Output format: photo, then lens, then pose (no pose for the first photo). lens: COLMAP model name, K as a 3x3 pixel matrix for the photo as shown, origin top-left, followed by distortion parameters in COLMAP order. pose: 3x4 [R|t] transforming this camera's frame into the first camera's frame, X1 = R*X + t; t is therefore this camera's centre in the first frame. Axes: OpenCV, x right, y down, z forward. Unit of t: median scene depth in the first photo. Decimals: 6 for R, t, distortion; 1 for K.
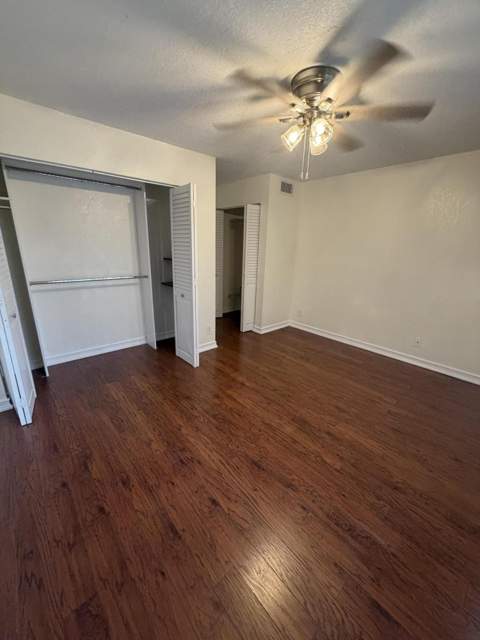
lens RADIAL K [[257.7, 0, 240.5], [0, 257.7, 318.4], [0, 0, 1]] dist [-0.001250, 0.000289]
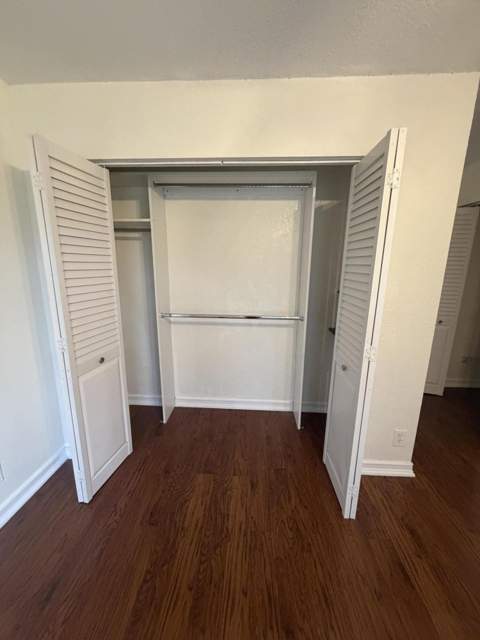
lens RADIAL K [[257.7, 0, 236.7], [0, 257.7, 318.1], [0, 0, 1]] dist [-0.001250, 0.000289]
pose [[0.707359, 0.129430, -0.694904, -0.032850], [-0.189833, 0.981762, -0.010377, -0.140720], [0.680887, 0.139256, 0.719027, 0.473185]]
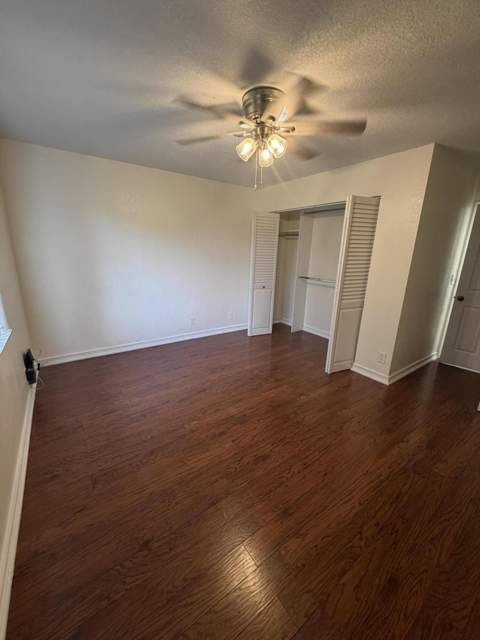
lens RADIAL K [[257.7, 0, 235.5], [0, 257.7, 317.3], [0, 0, 1]] dist [-0.001250, 0.000289]
pose [[-0.132430, 0.218264, -0.966863, 0.843537], [-0.309360, 0.917625, 0.249522, -0.161039], [0.941679, 0.332152, -0.053998, 0.667974]]
